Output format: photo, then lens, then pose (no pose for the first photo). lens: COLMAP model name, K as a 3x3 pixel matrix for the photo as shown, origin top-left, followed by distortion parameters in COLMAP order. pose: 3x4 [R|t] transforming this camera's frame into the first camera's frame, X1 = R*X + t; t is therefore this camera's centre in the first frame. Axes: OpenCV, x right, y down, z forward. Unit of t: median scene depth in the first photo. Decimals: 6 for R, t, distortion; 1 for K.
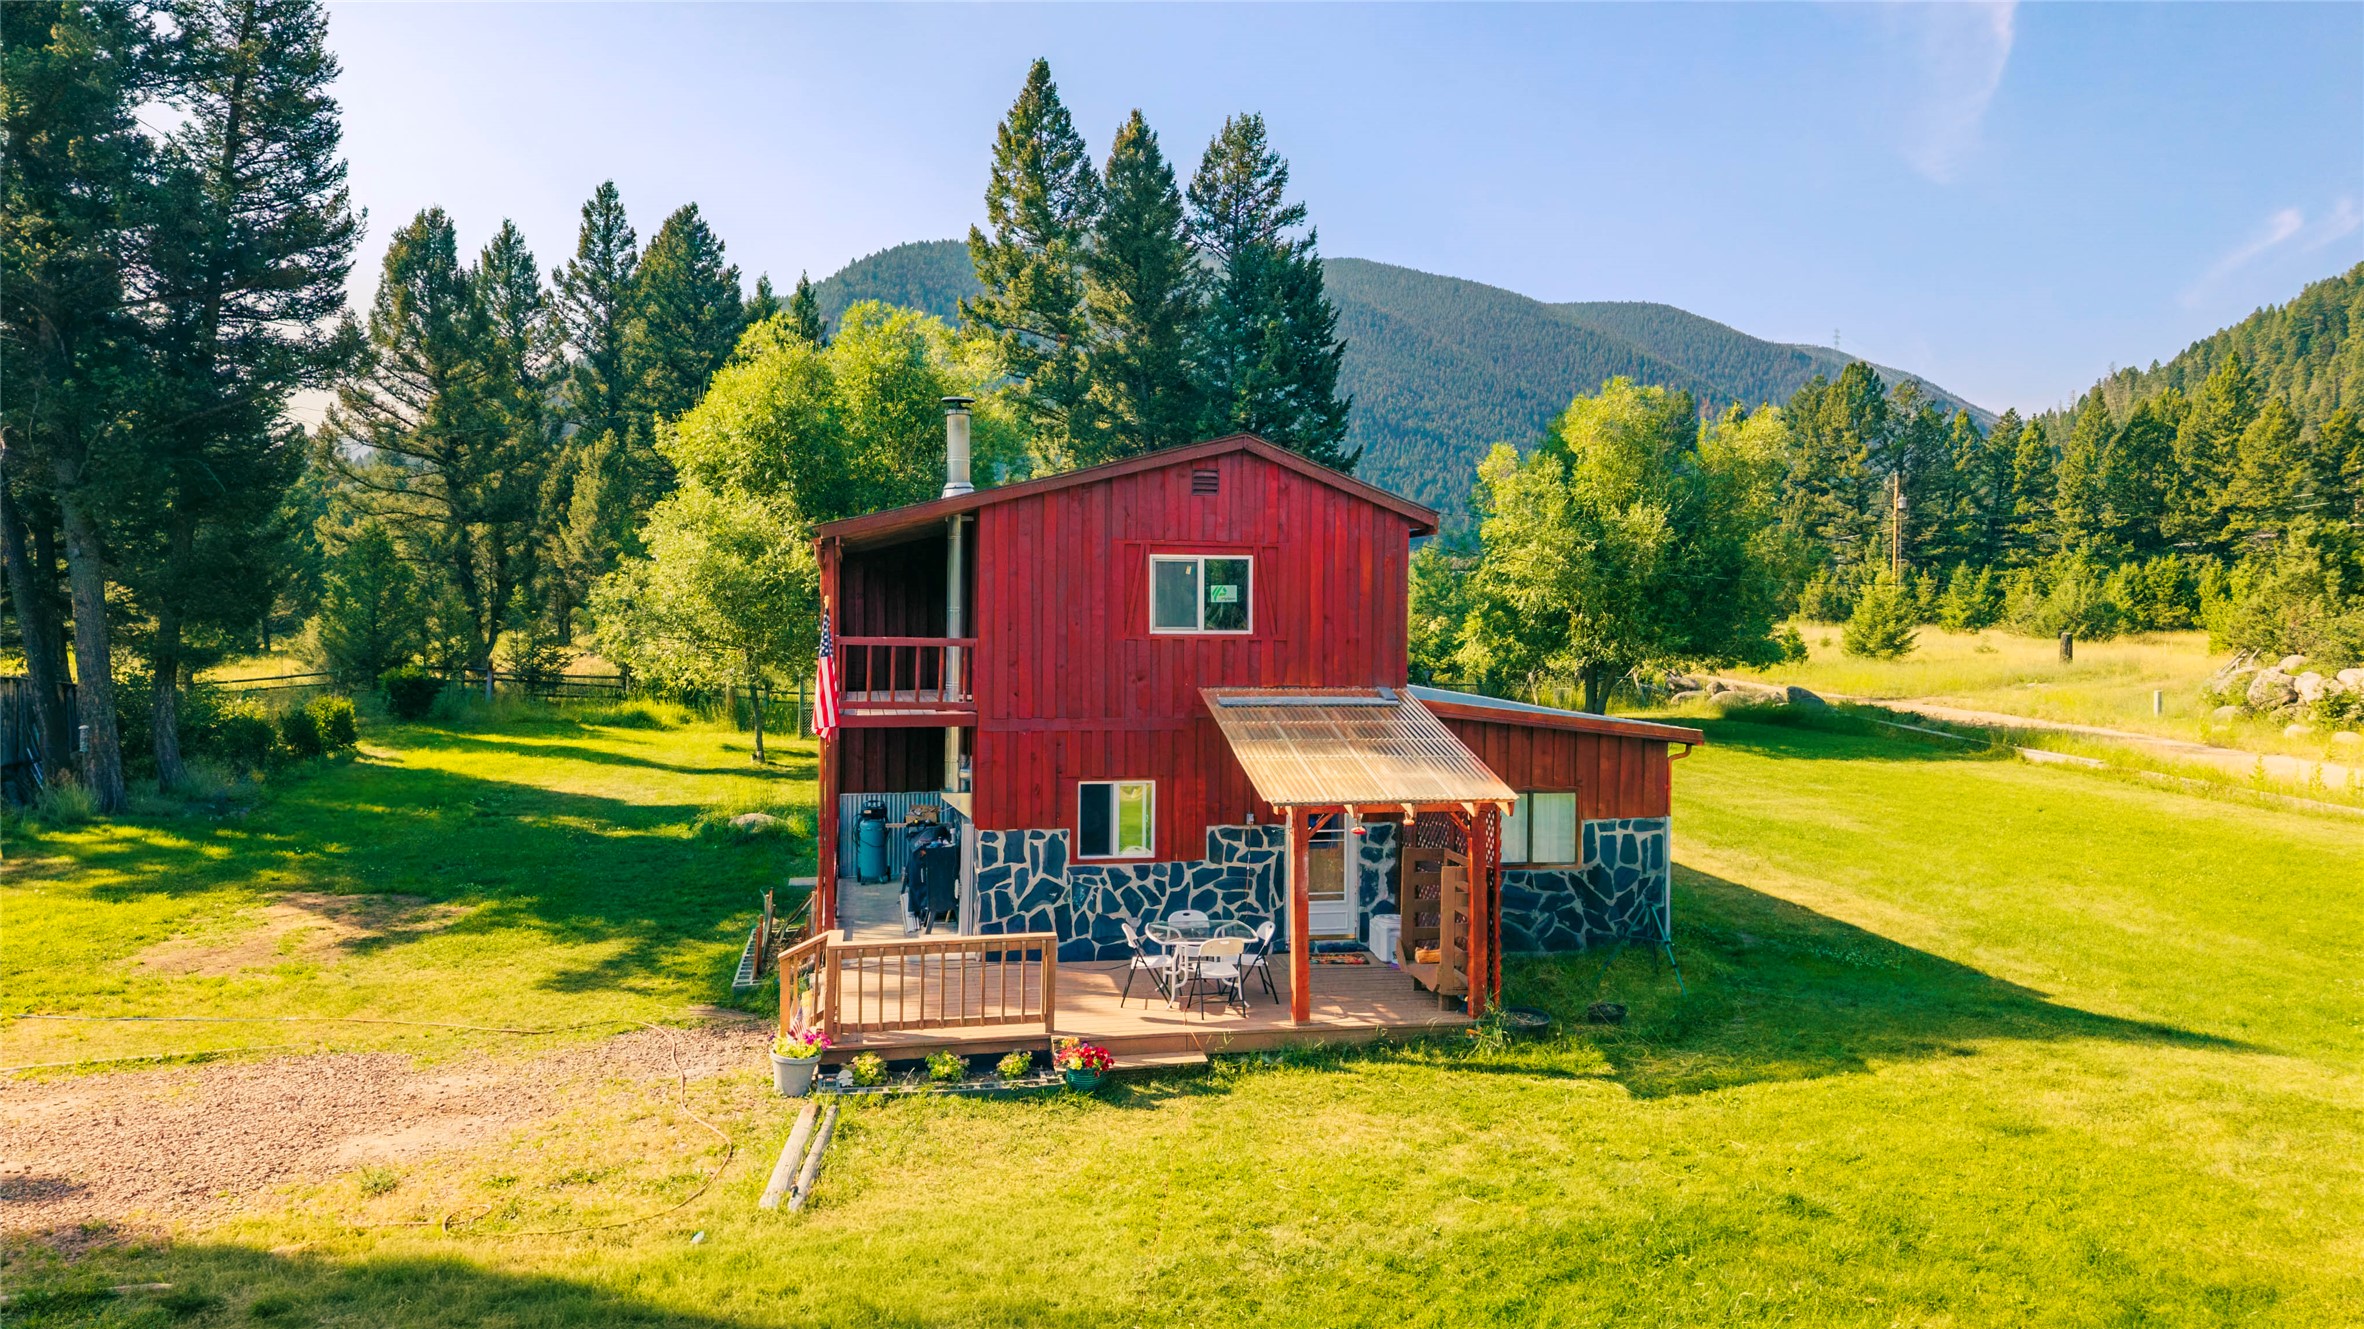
lens RADIAL K [[1577.2, 0, 1182.0], [0, 1577.2, 664.5], [0, 0, 1]] dist [0.003829, 0.000422]
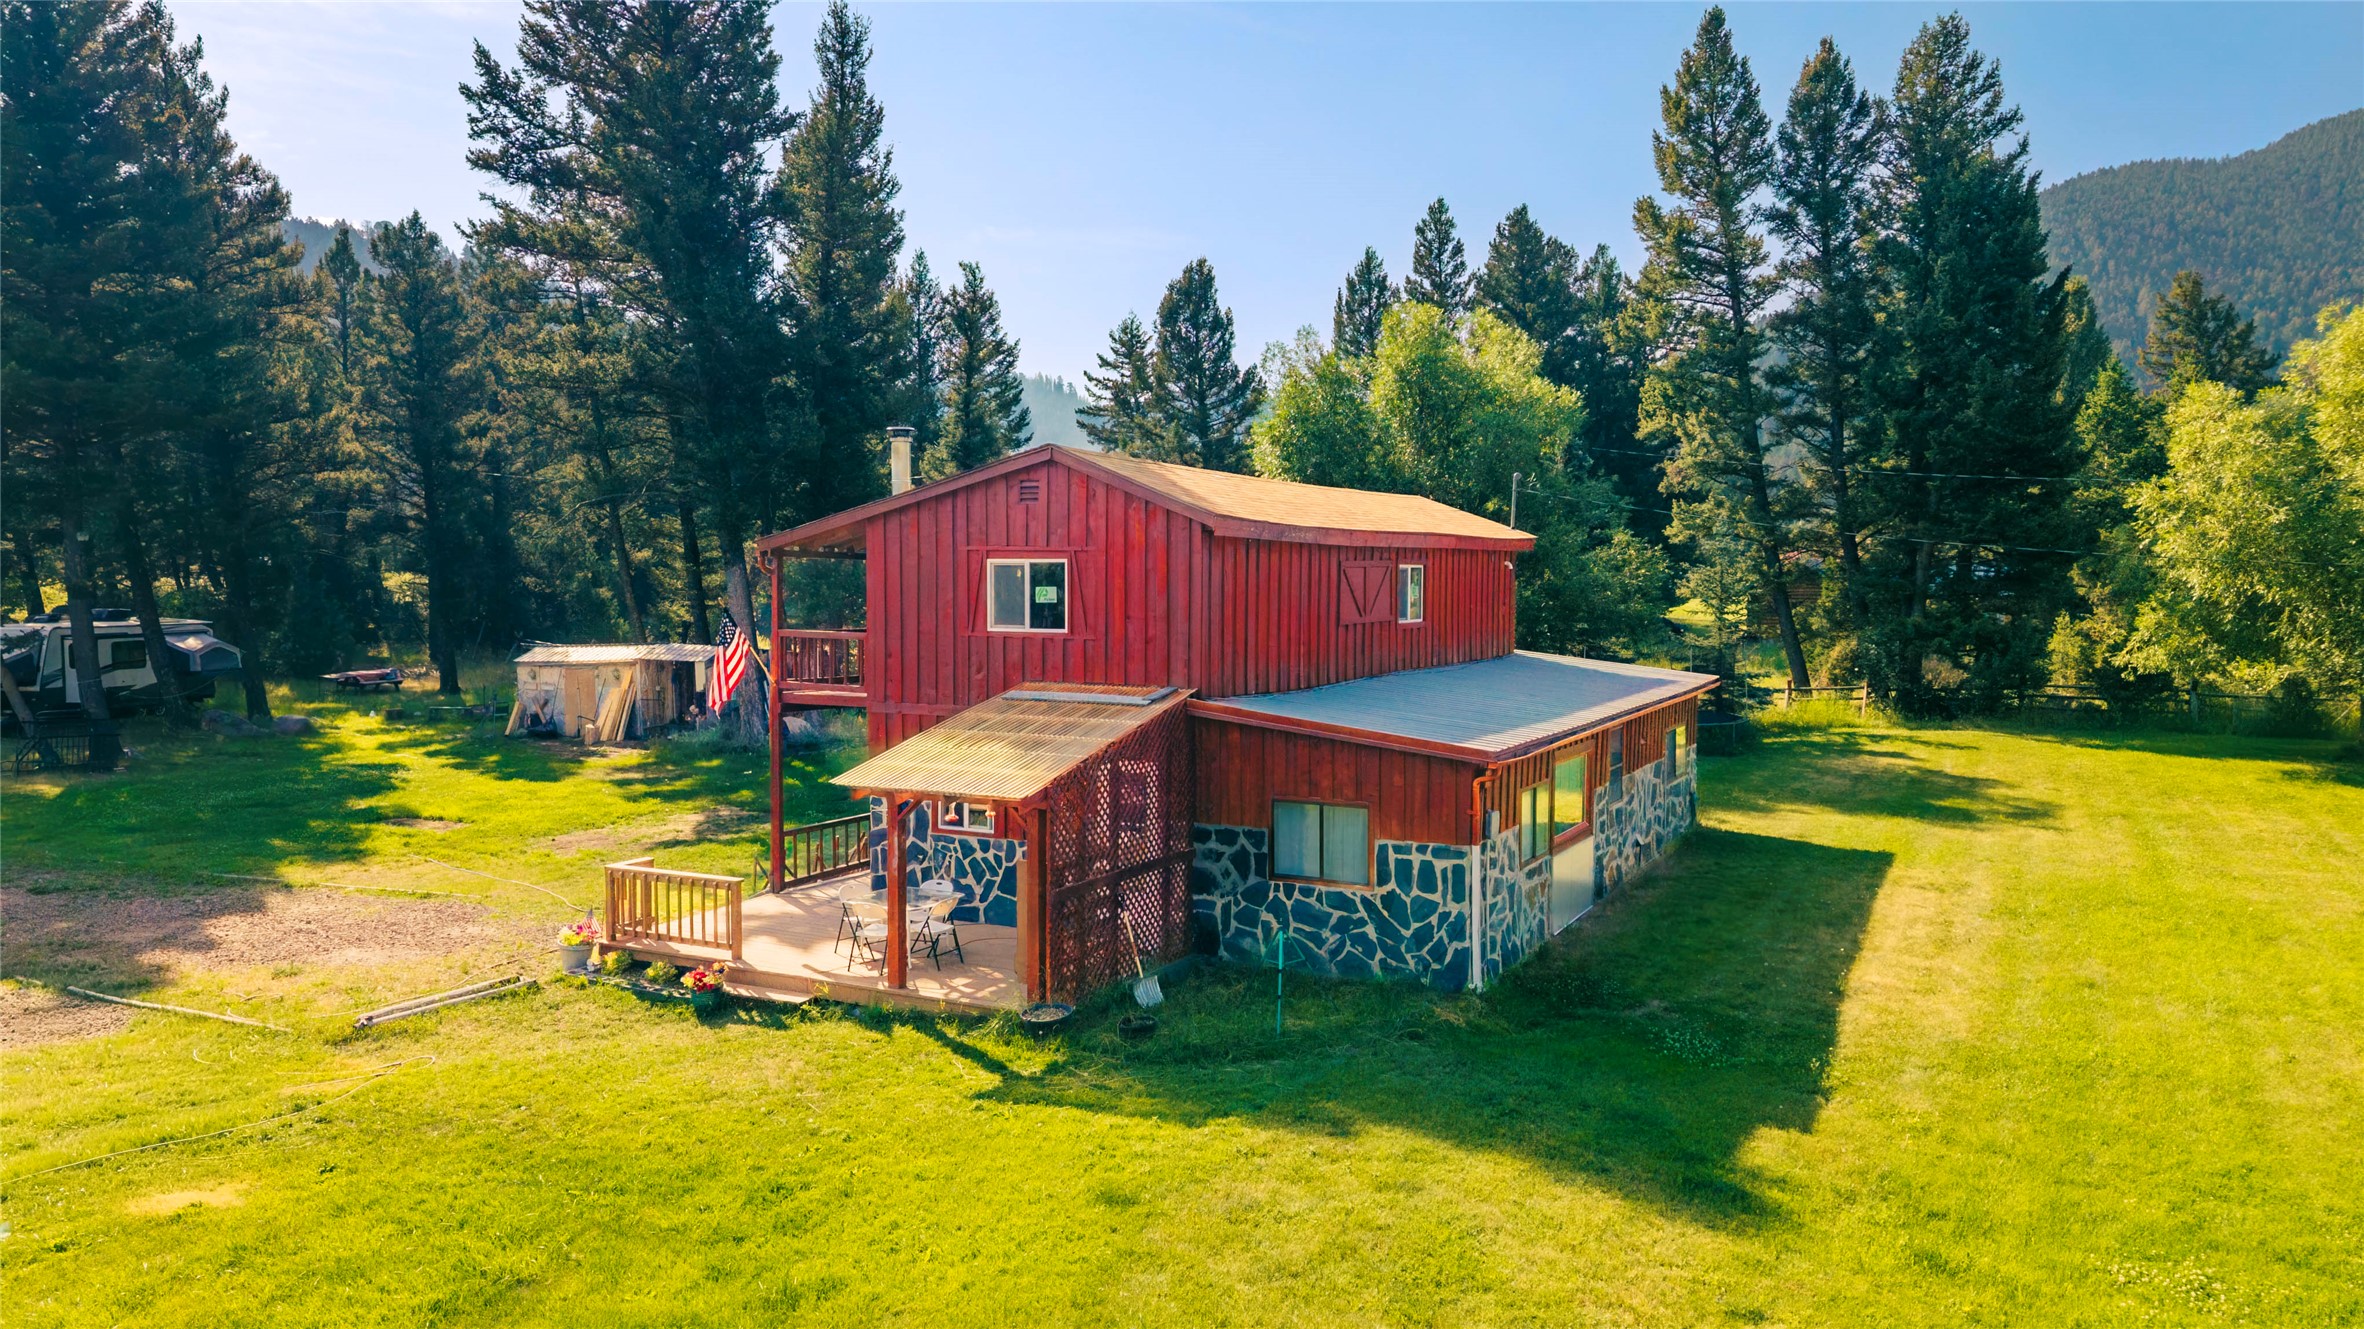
lens RADIAL K [[1577.2, 0, 1182.0], [0, 1577.2, 664.5], [0, 0, 1]] dist [0.003829, 0.000422]
pose [[0.773590, 0.026059, -0.633151, 0.763056], [-0.018776, 0.999658, 0.018204, -0.018304], [0.633408, -0.002194, 0.773815, 0.221906]]
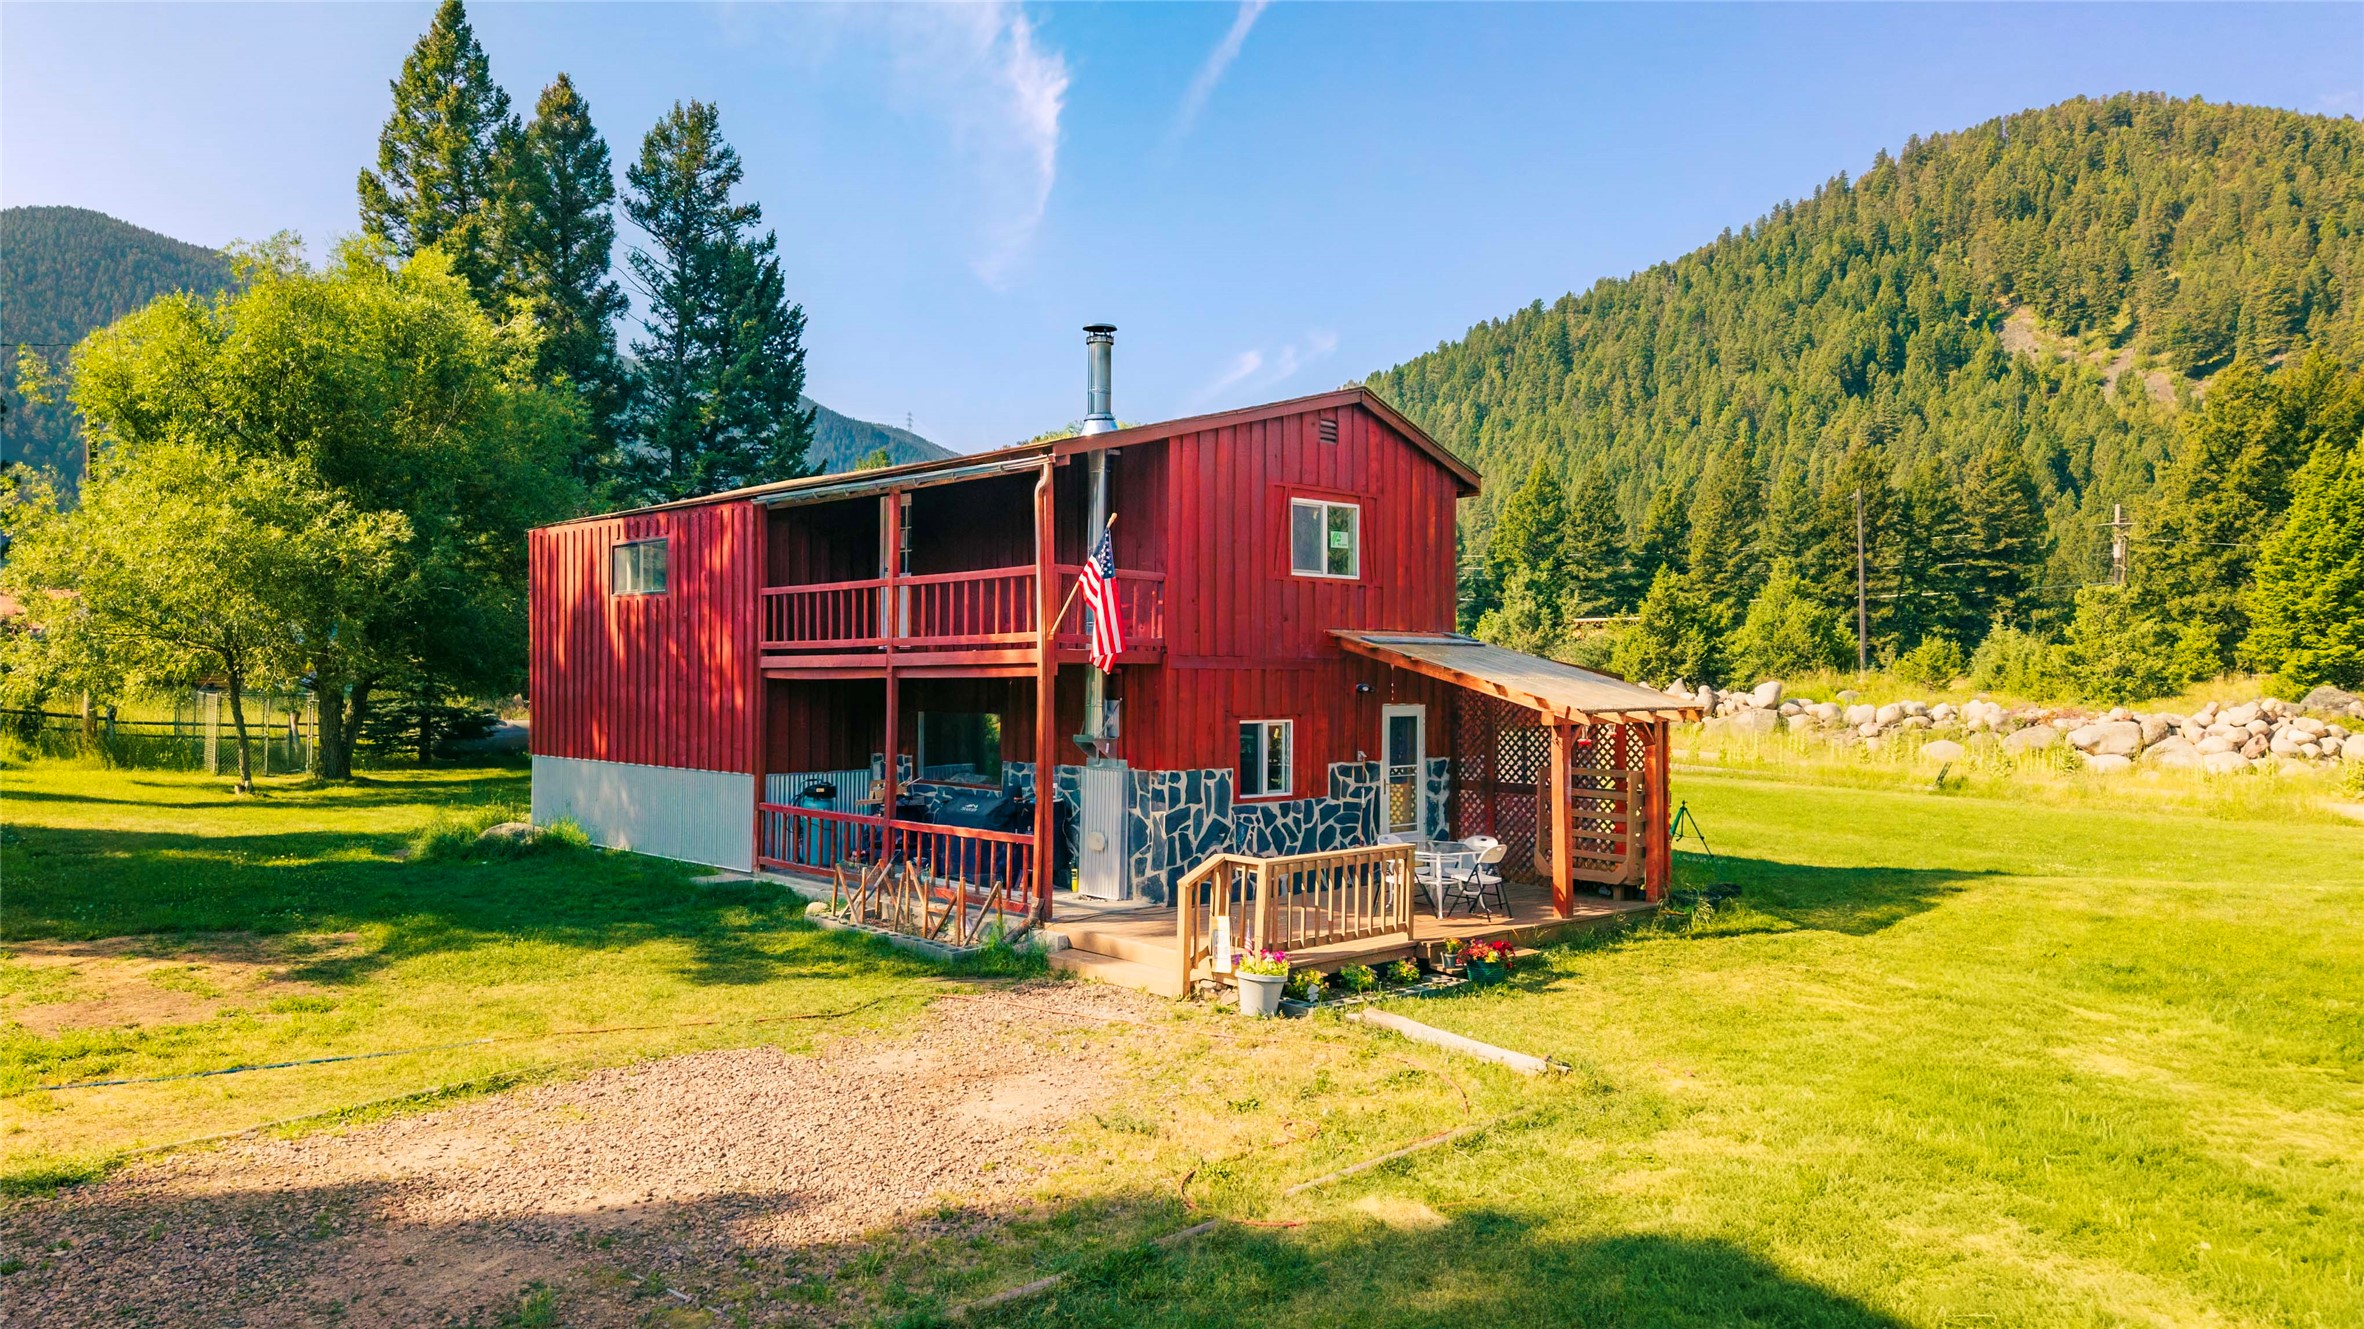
lens RADIAL K [[1596.3, 0, 1182.0], [0, 1596.3, 664.5], [0, 0, 1]] dist [-0.000679, -0.000187]
pose [[0.848998, 0.002262, 0.528391, -0.607642], [0.019400, 0.999183, -0.035449, 0.071500], [-0.528039, 0.040347, 0.848261, 0.156468]]
